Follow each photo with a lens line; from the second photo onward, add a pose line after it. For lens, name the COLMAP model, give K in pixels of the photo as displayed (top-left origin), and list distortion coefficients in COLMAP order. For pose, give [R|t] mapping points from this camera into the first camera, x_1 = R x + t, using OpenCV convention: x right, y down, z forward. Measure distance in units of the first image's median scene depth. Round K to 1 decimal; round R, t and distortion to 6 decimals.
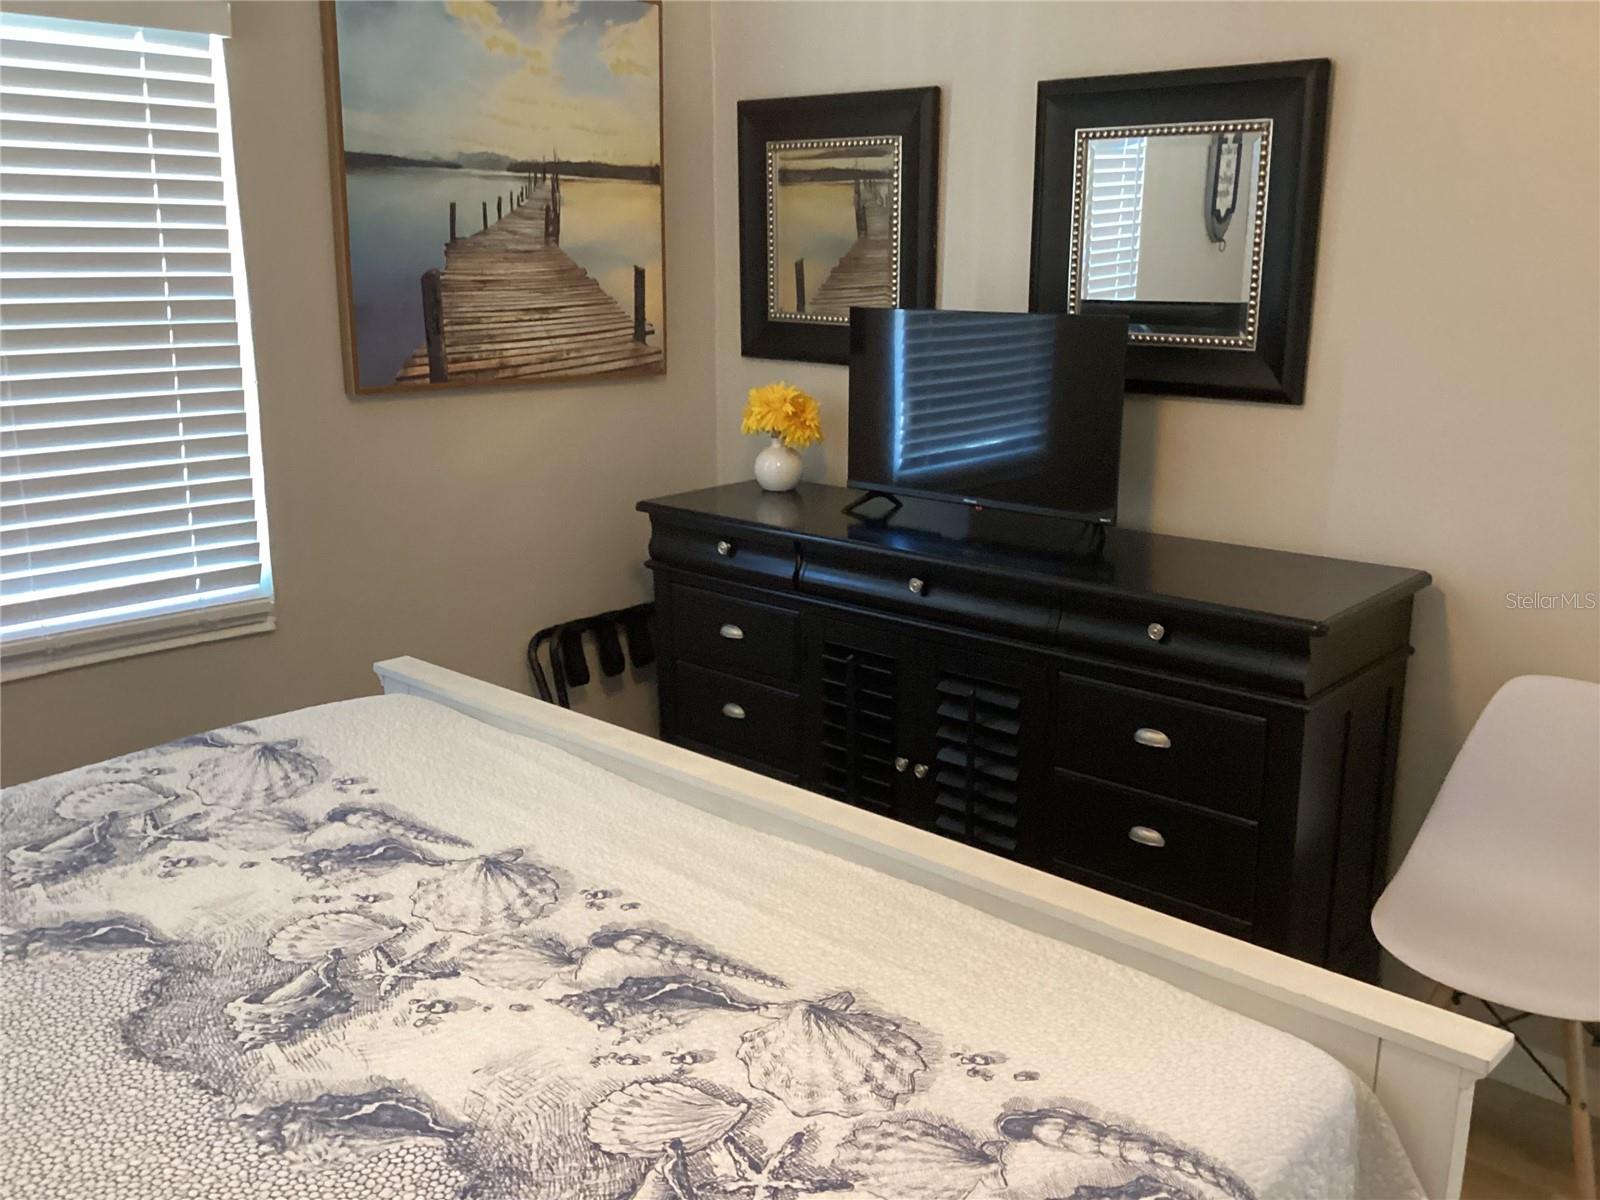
lens RADIAL K [[1445.3, 0, 795.4], [0, 1445.3, 605.2], [0, 0, 1]] dist [0.117504, -0.198313]
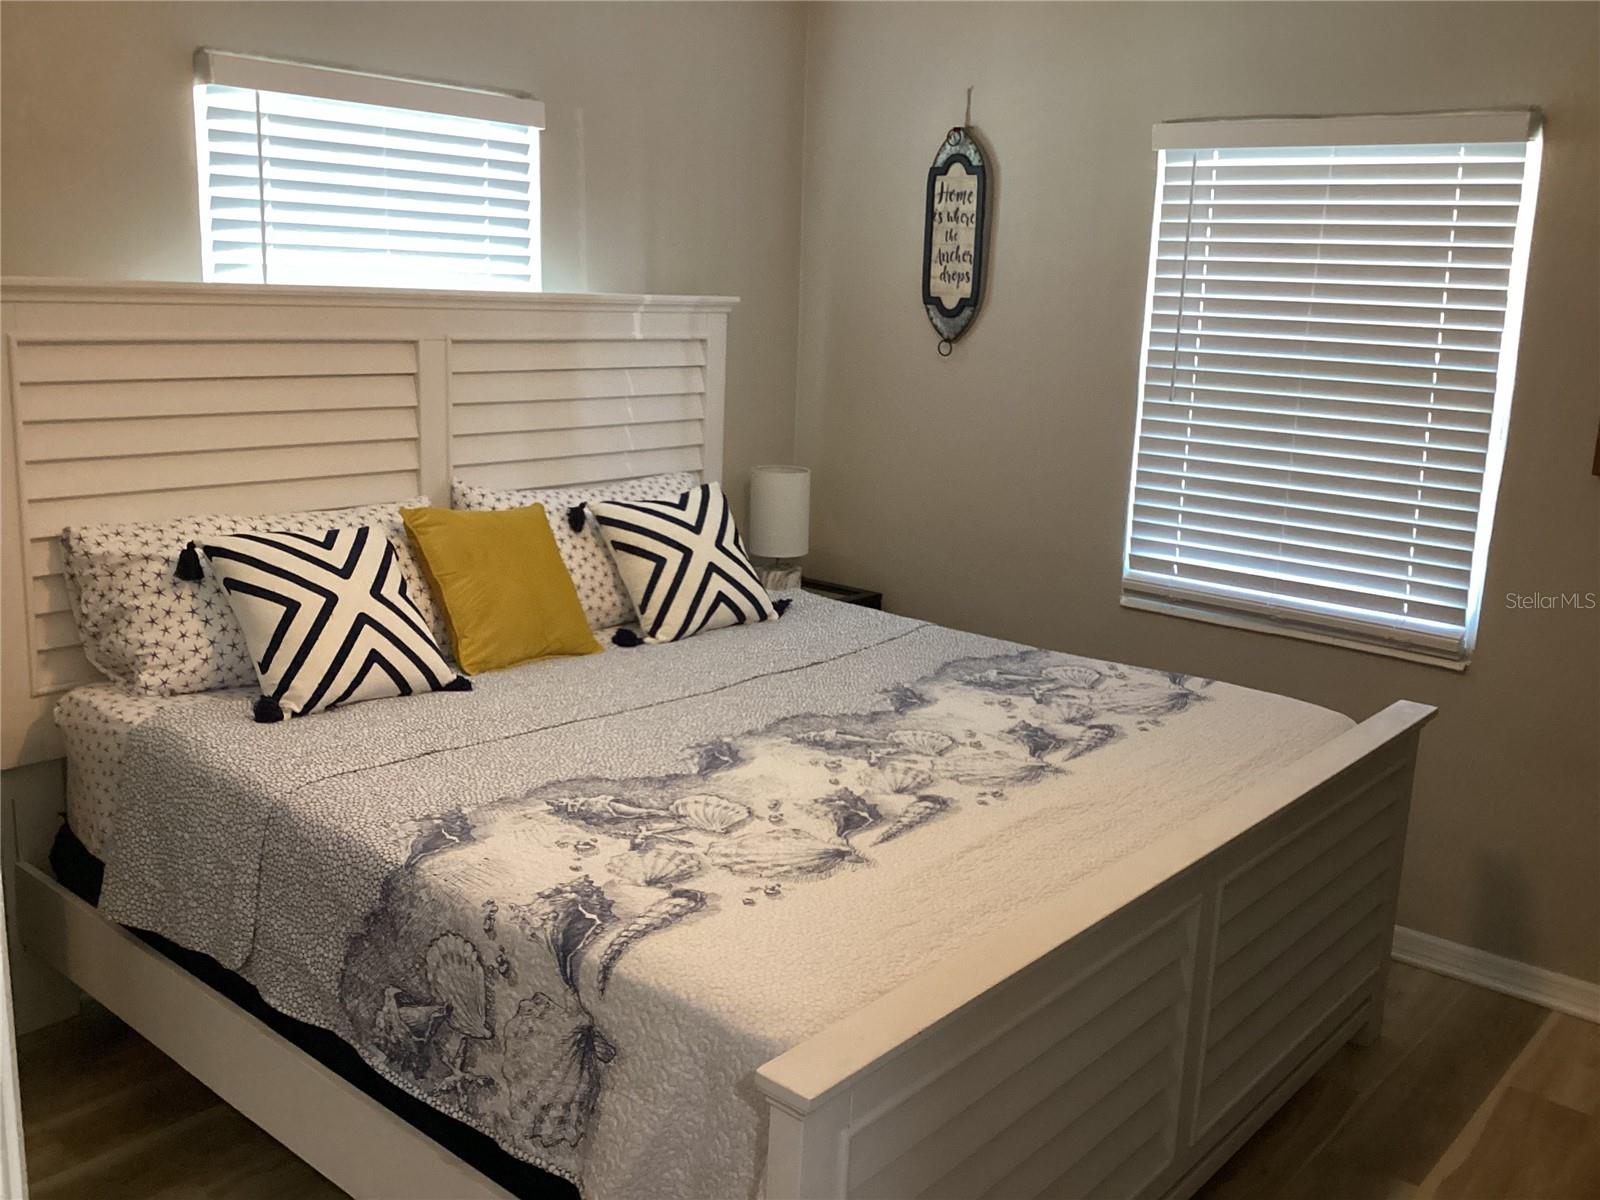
lens RADIAL K [[1445.3, 0, 794.1], [0, 1445.3, 595.6], [0, 0, 1]] dist [0.117504, -0.198313]
pose [[0.042771, 0.210470, -0.976664, 1.068685], [-0.281762, 0.940419, 0.190321, -0.163725], [0.958531, 0.267046, 0.099525, 0.620655]]
